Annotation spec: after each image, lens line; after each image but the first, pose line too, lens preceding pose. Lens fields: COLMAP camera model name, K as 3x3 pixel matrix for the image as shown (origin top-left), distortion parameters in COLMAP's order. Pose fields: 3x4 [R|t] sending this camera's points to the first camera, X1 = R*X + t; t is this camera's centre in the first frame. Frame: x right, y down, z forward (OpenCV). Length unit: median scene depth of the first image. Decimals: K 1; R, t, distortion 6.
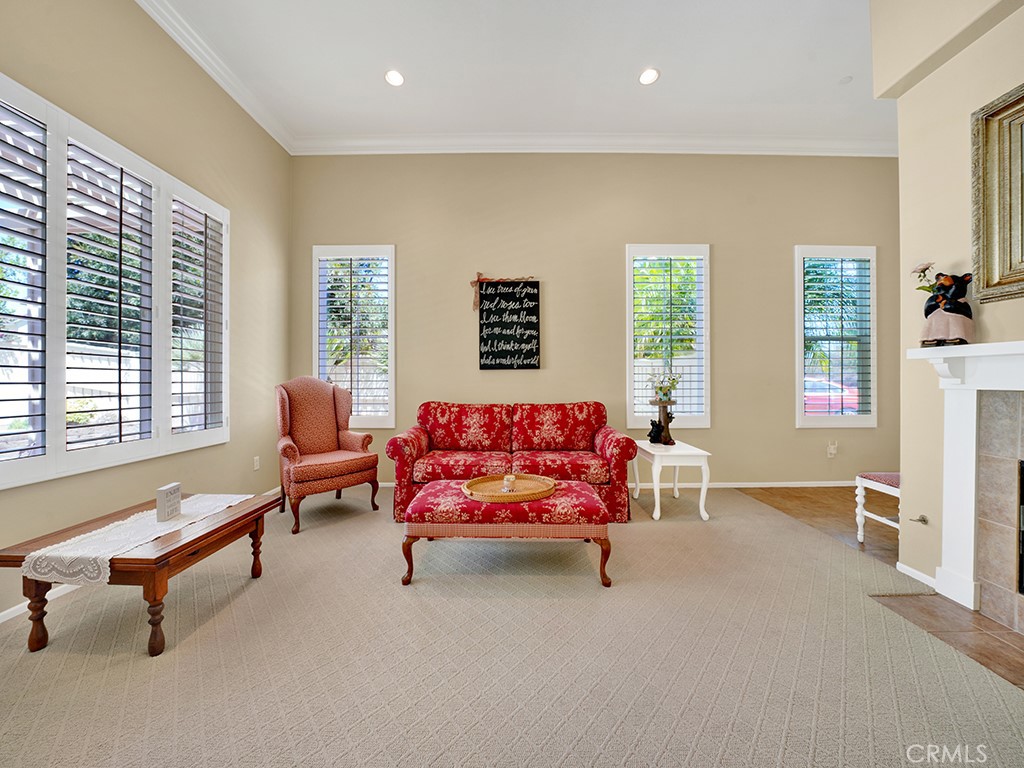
lens RADIAL K [[360.1, 0, 514.6], [0, 360.1, 382.8], [0, 0, 1]] dist [-0.019302, -0.000084]
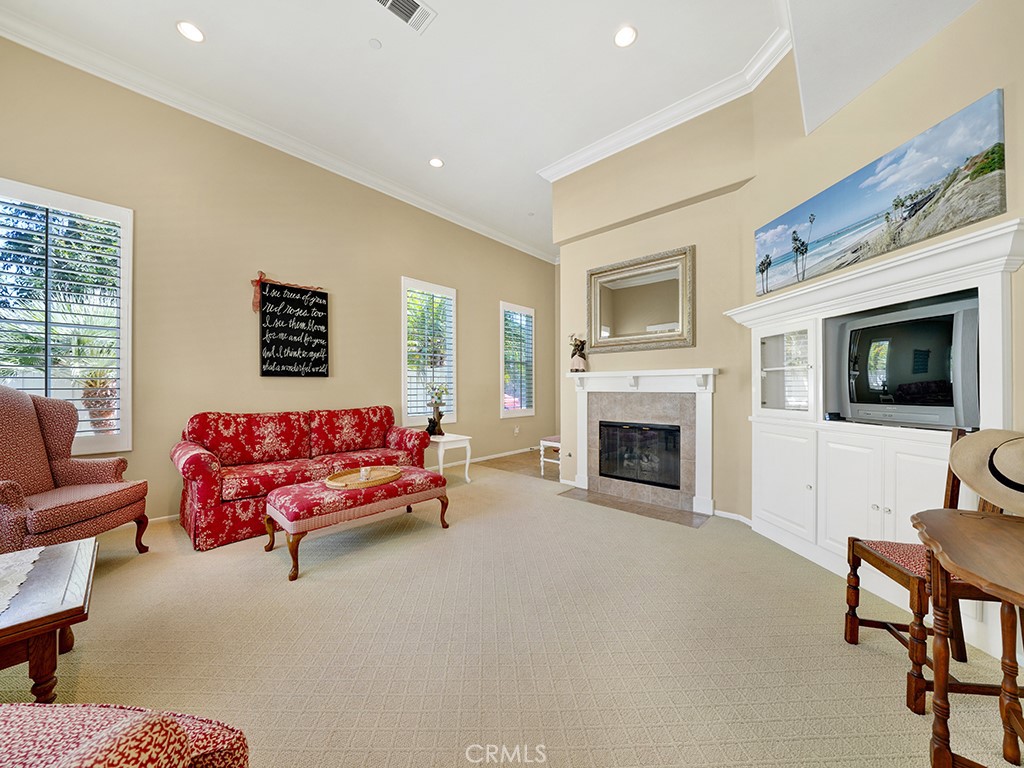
lens RADIAL K [[360.1, 0, 519.5], [0, 360.1, 387.8], [0, 0, 1]] dist [-0.019302, -0.000084]
pose [[0.664857, 0.000167, 0.746971, -0.402379], [0.004749, 0.999979, -0.004450, 0.000587], [-0.746956, 0.006505, 0.664842, -0.129922]]
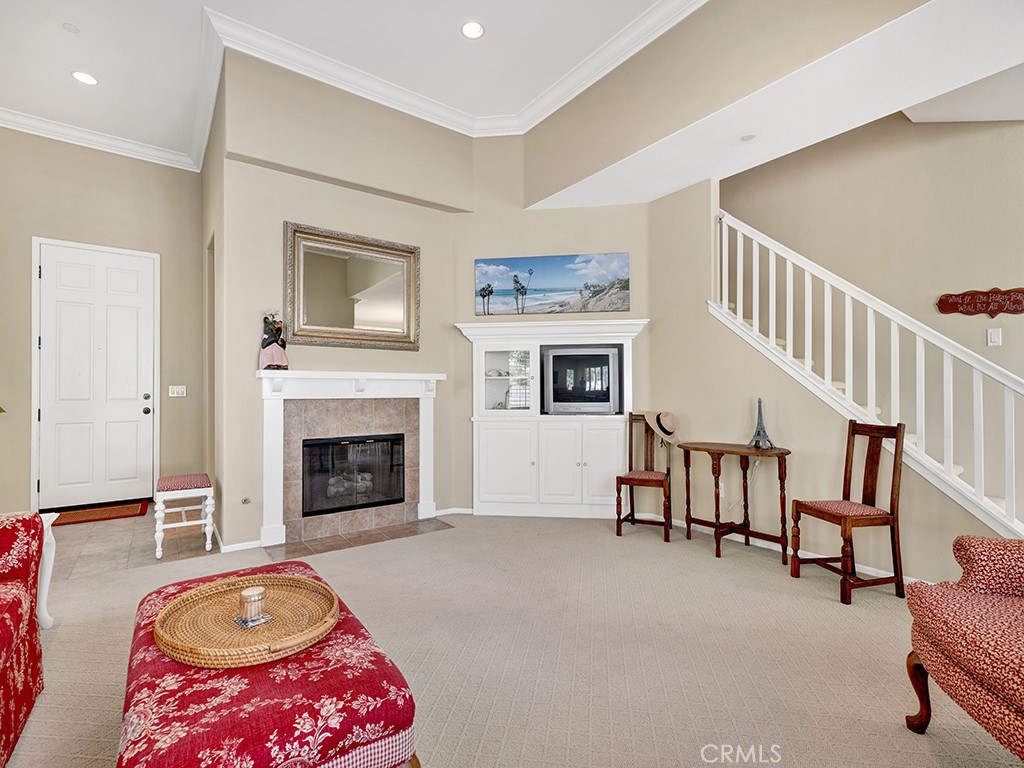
lens RADIAL K [[462.6, 0, 508.0], [0, 462.6, 391.9], [0, 0, 1]] dist [-0.008015, 0.000132]
pose [[-0.578235, 0.003363, 0.815863, -0.512289], [0.007797, 0.999969, 0.001404, -0.004731], [-0.815833, 0.007173, -0.578243, 0.762503]]
